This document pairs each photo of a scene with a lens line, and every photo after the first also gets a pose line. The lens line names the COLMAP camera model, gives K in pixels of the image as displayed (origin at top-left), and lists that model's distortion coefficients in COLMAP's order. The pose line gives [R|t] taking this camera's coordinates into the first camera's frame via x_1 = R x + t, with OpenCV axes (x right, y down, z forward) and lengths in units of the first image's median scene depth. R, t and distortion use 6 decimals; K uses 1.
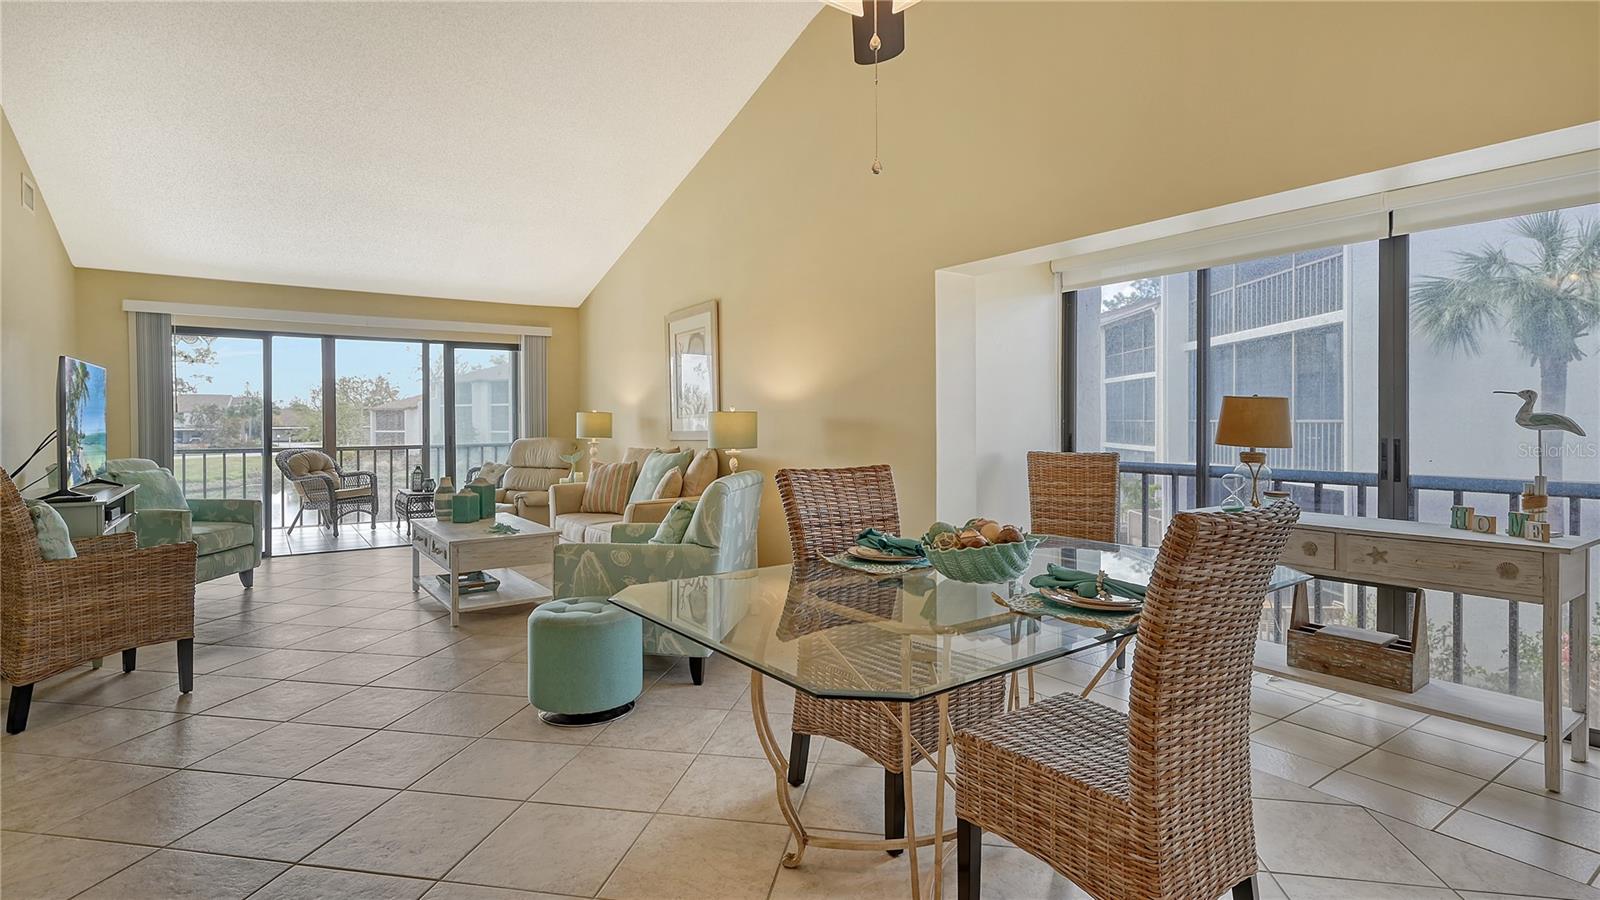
lens RADIAL K [[765.0, 0, 819.4], [0, 765.0, 436.9], [0, 0, 1]] dist [0.000791, 0.000155]
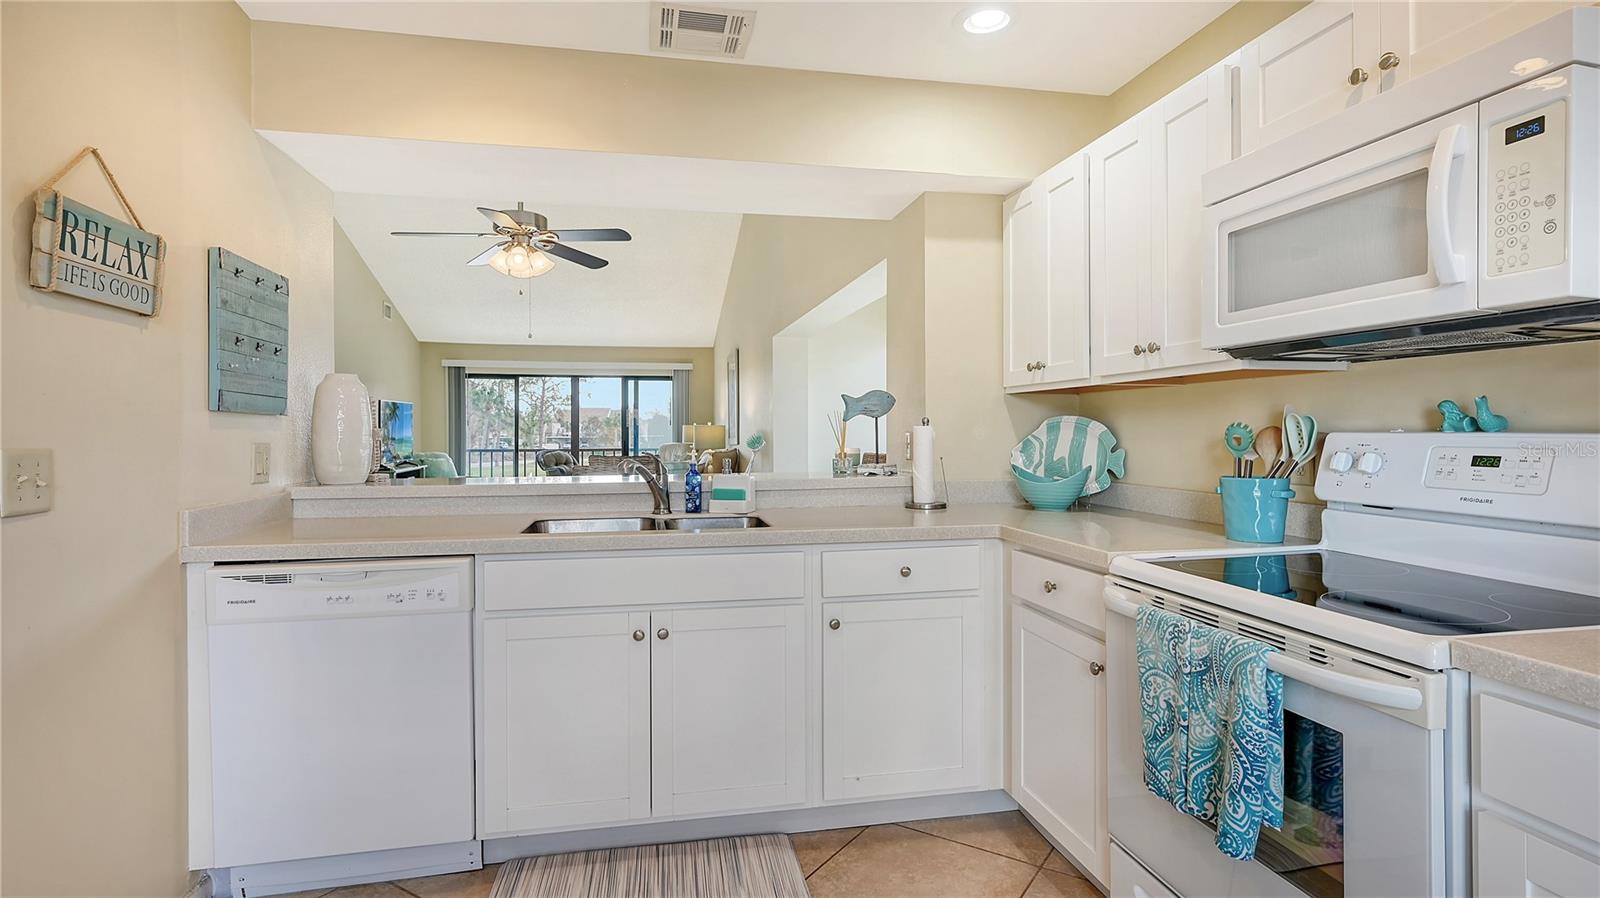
lens RADIAL K [[804.9, 0, 823.4], [0, 804.9, 440.1], [0, 0, 1]] dist [0.003372, 0.000511]
pose [[0.919009, 0.008757, -0.394138, 0.583480], [-0.012758, 0.999890, -0.007533, 0.003545], [0.394029, 0.011952, 0.919020, -0.317747]]
